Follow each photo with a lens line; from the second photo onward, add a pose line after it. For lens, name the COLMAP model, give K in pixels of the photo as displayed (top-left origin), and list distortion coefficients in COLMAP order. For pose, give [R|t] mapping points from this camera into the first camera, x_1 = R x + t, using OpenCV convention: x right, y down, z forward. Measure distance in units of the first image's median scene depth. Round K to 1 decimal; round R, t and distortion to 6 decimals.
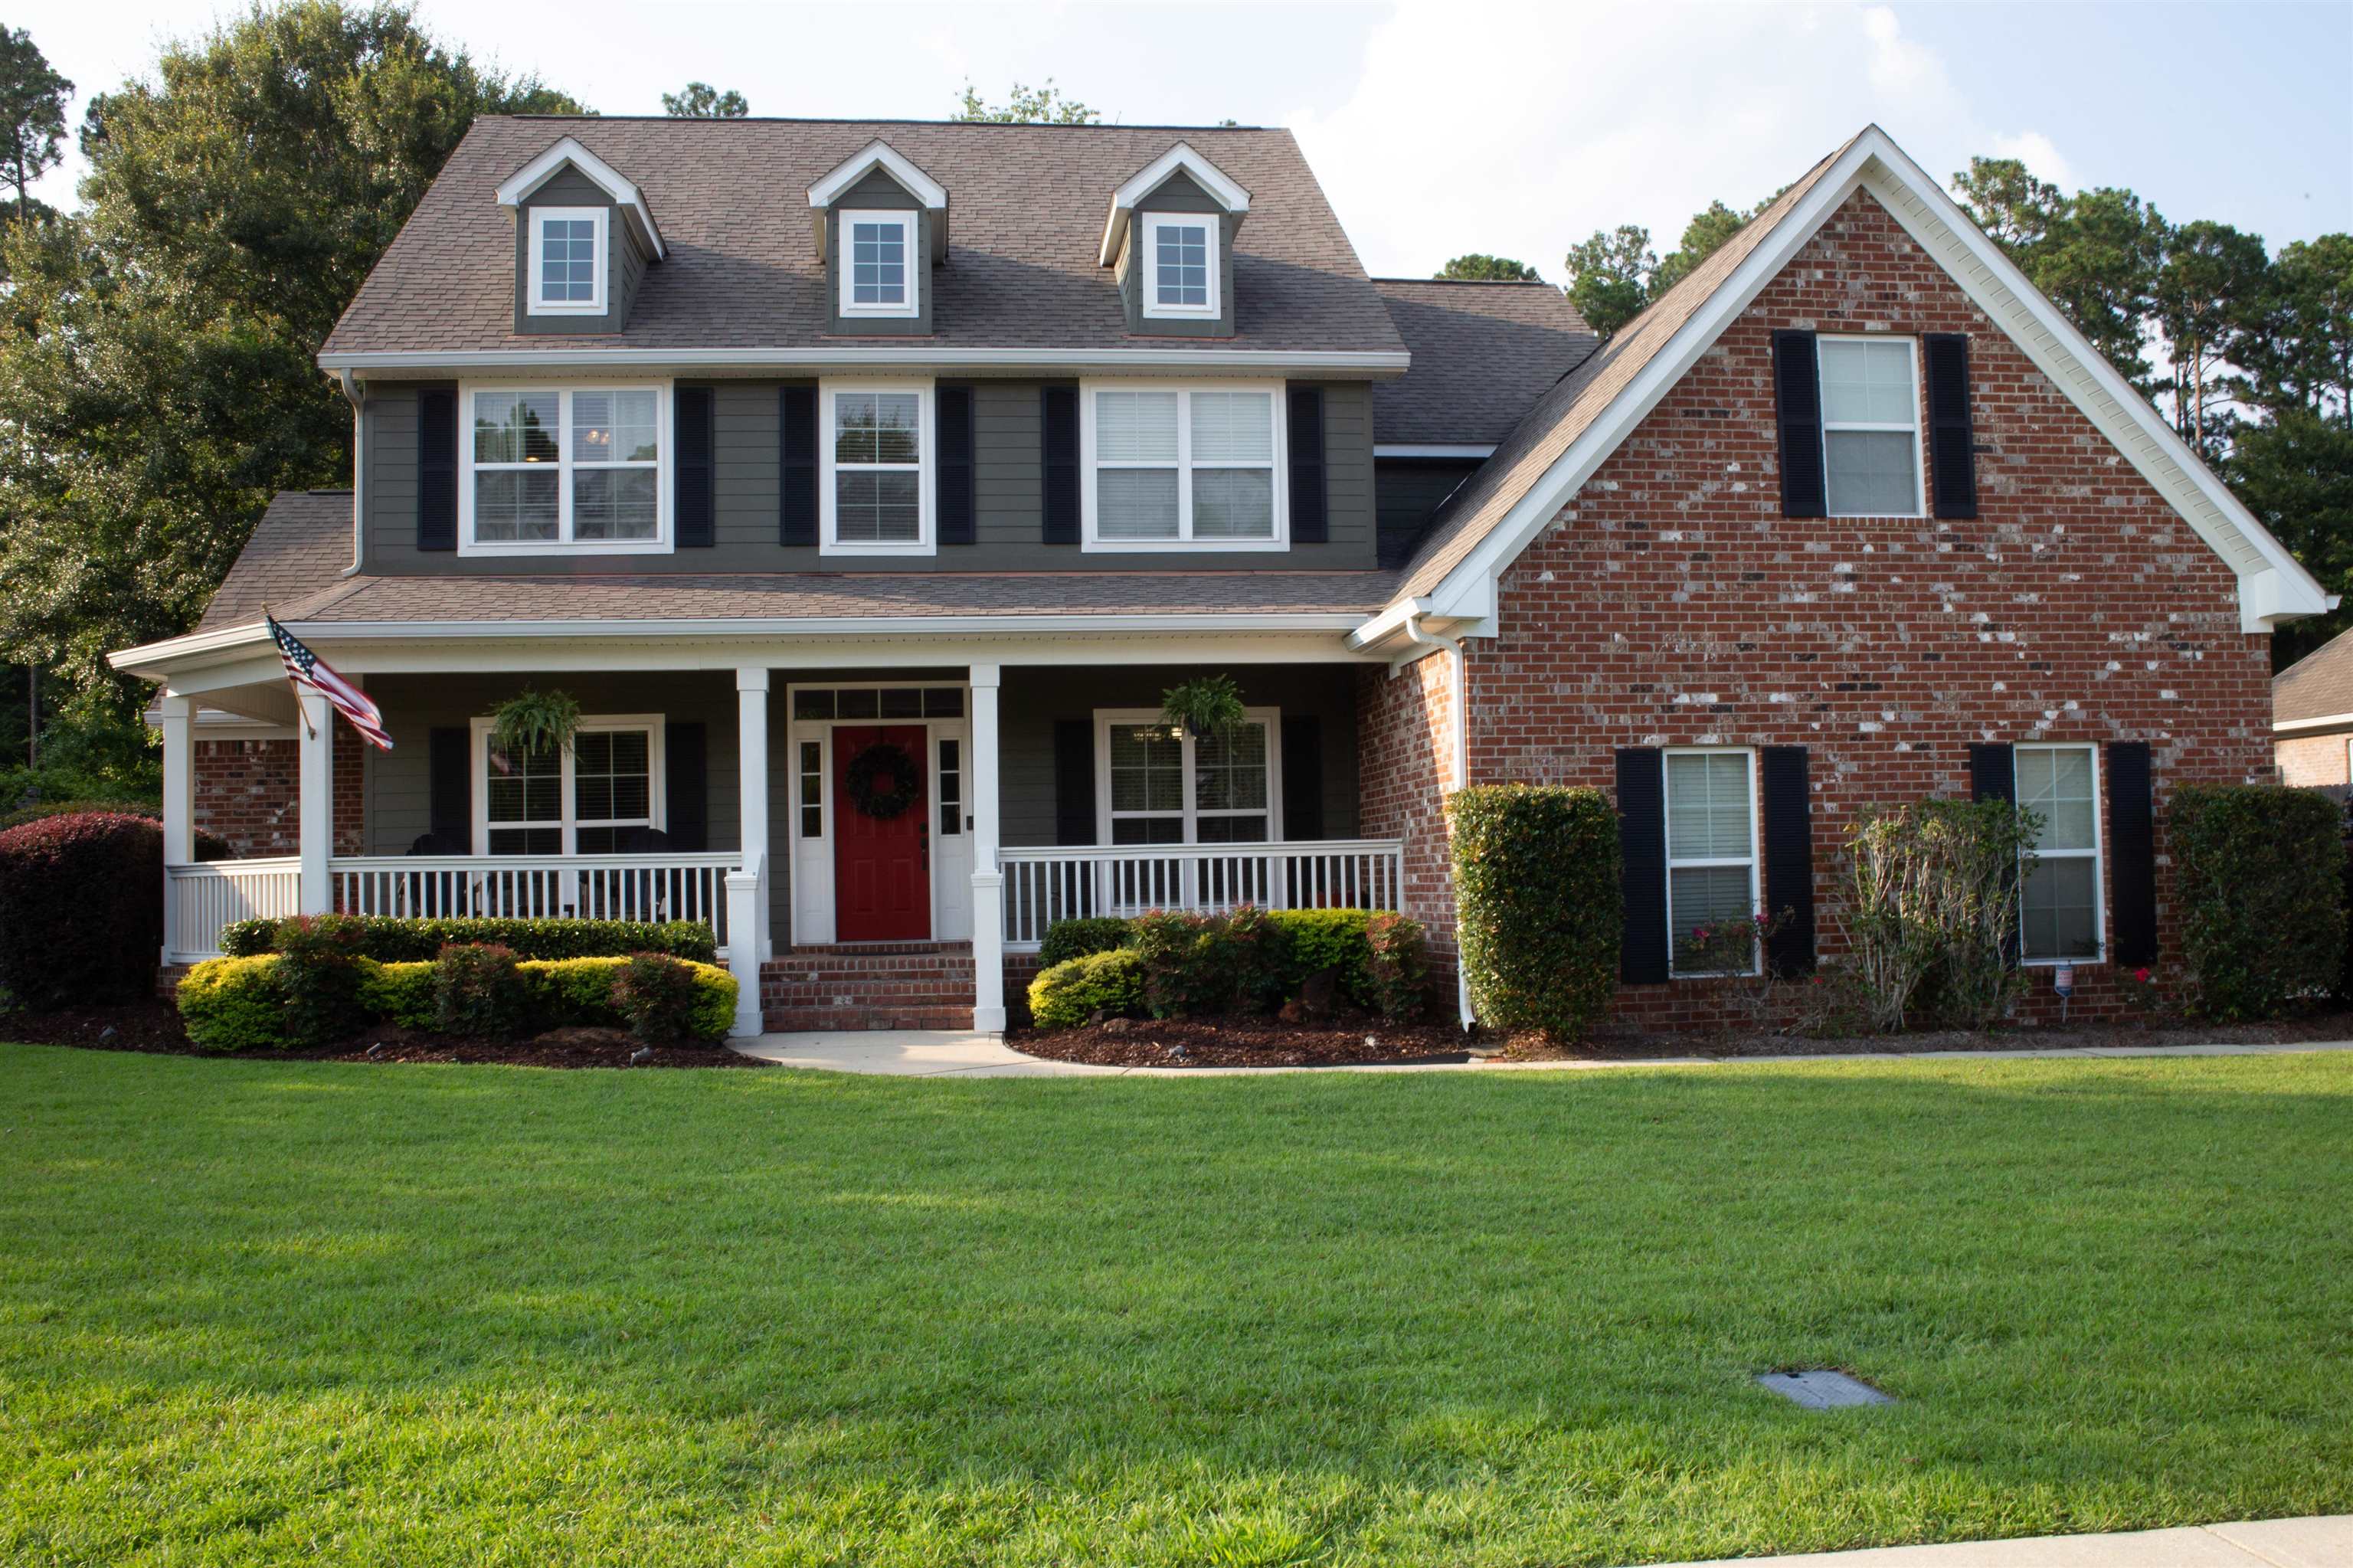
lens RADIAL K [[1922.7, 0, 1218.2], [0, 1922.7, 825.1], [0, 0, 1]] dist [-0.107640, 0.062835]
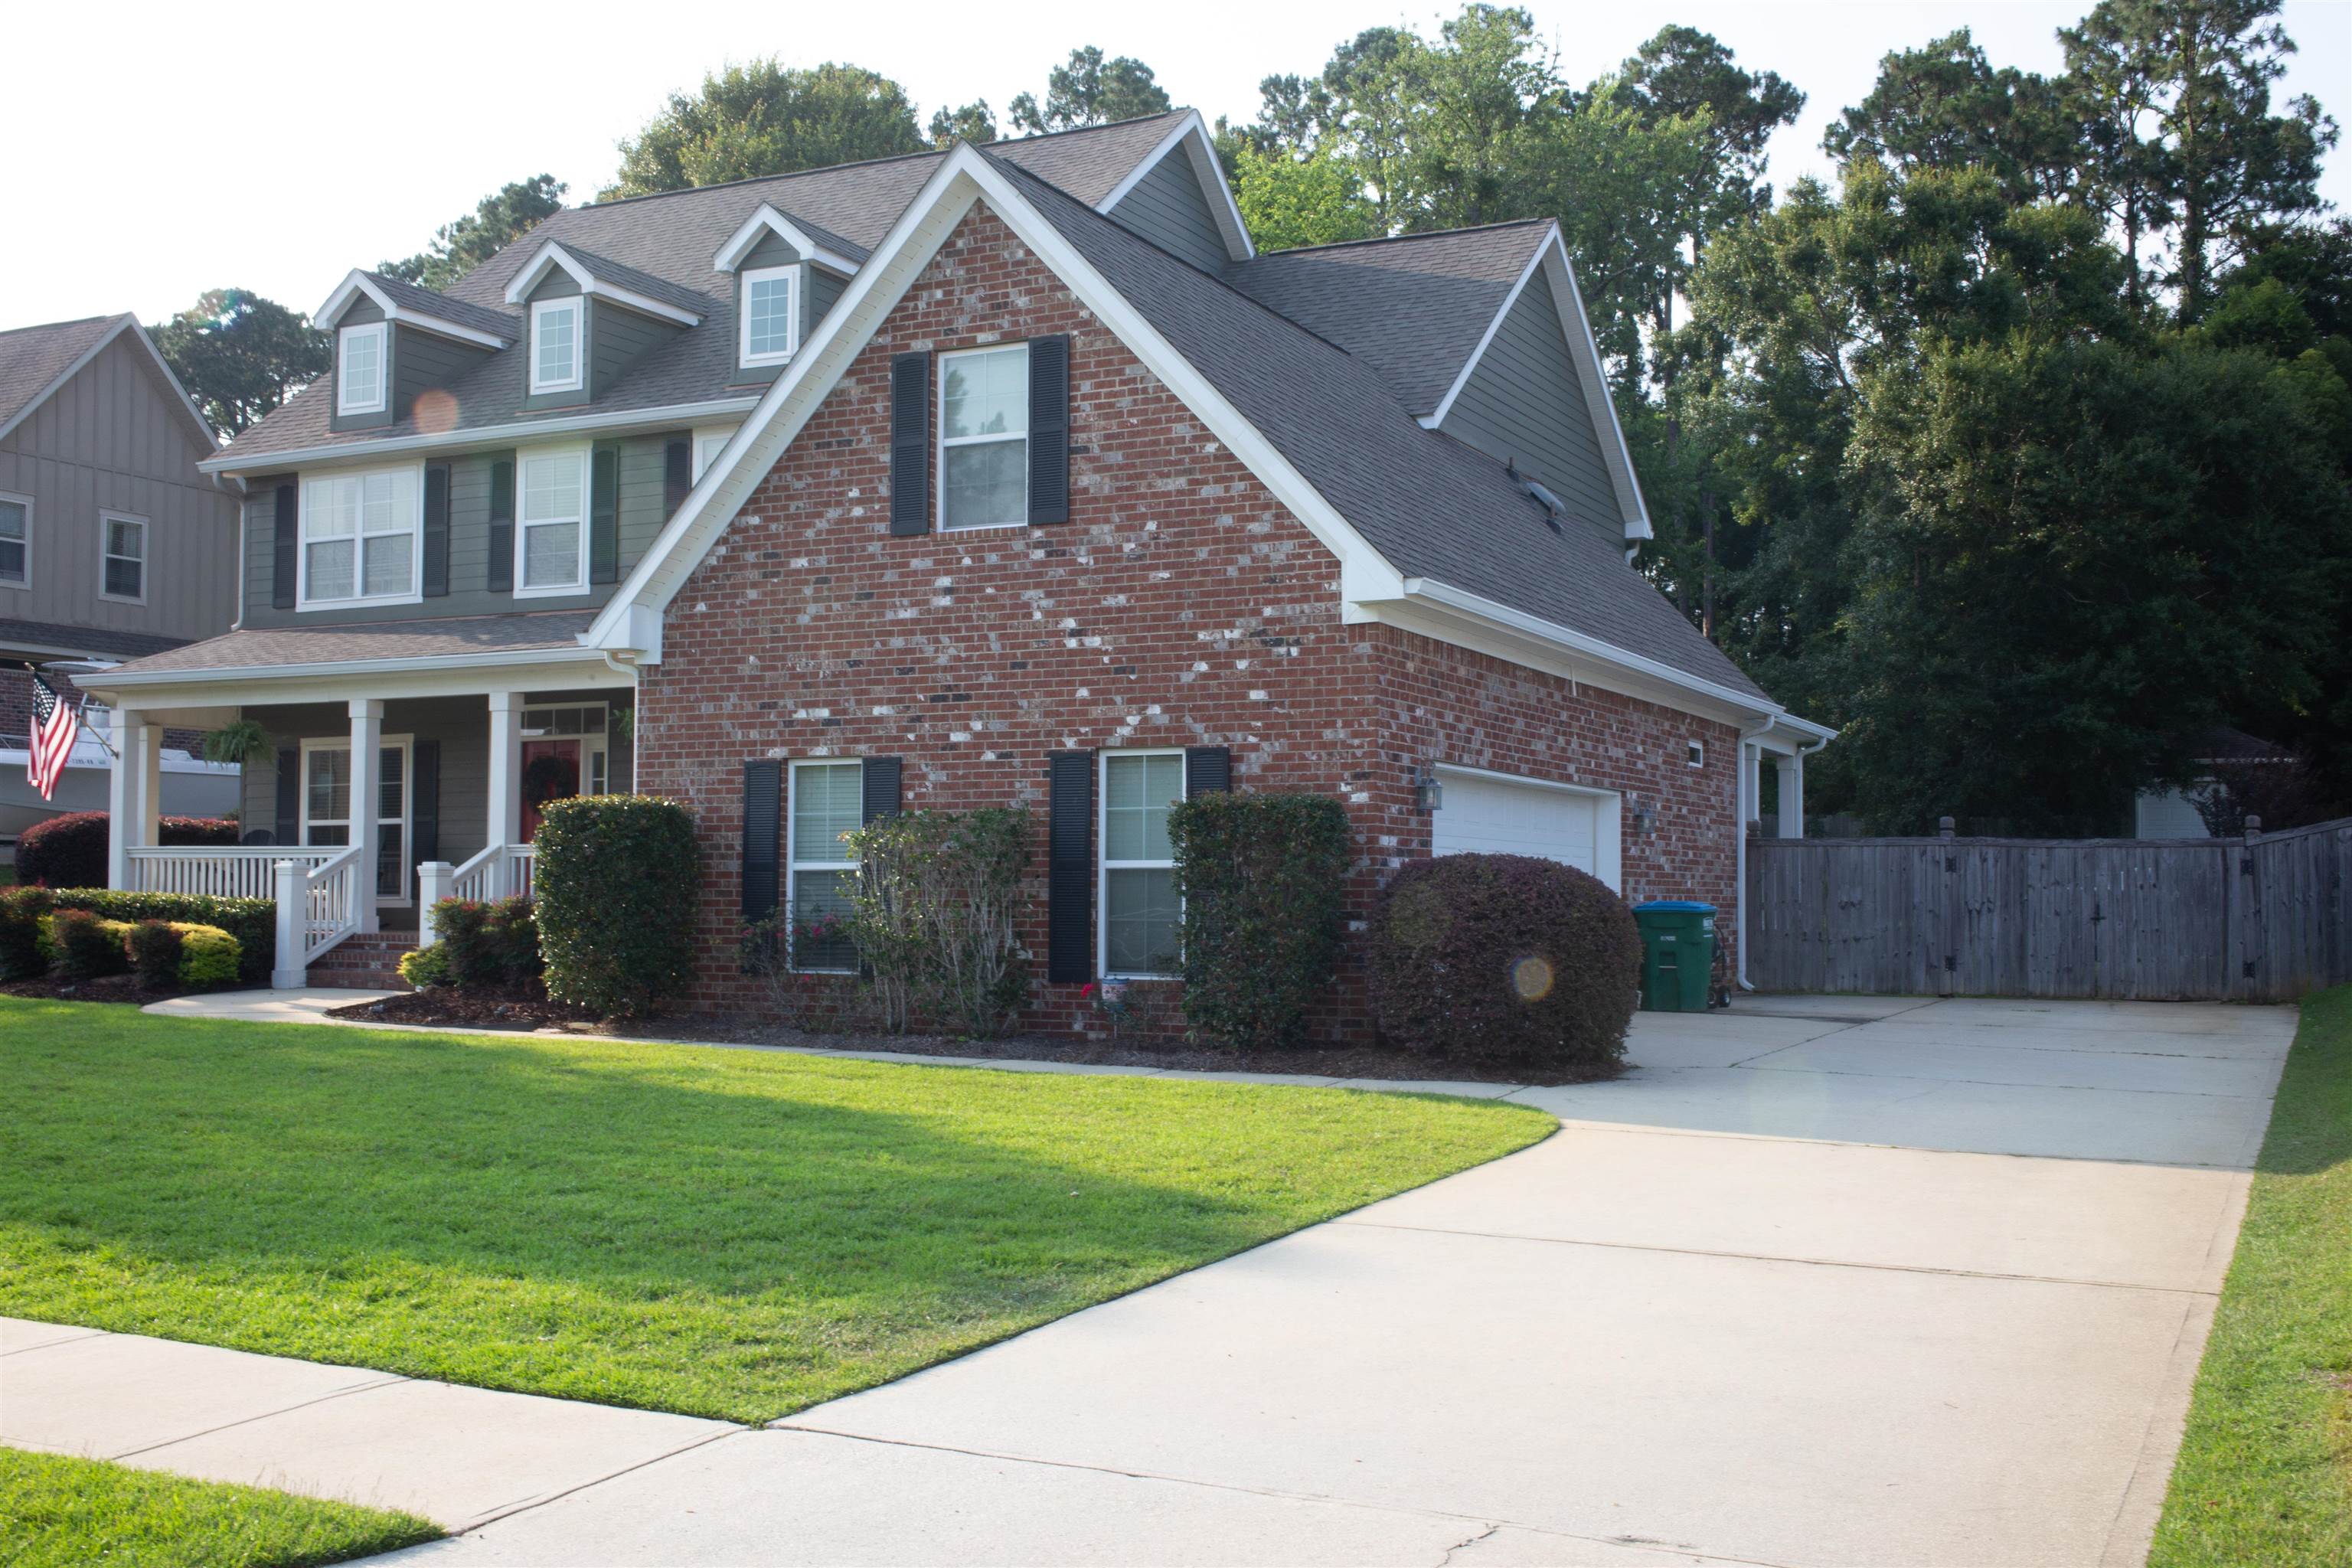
lens RADIAL K [[2211.2, 0, 1288.6], [0, 2211.2, 809.1], [0, 0, 1]] dist [0.000562, 0.000000]
pose [[0.857488, 0.003543, -0.514492, 1.095476], [-0.003636, 0.999993, 0.000826, -0.014278], [0.514492, 0.001163, 0.857495, 0.070513]]
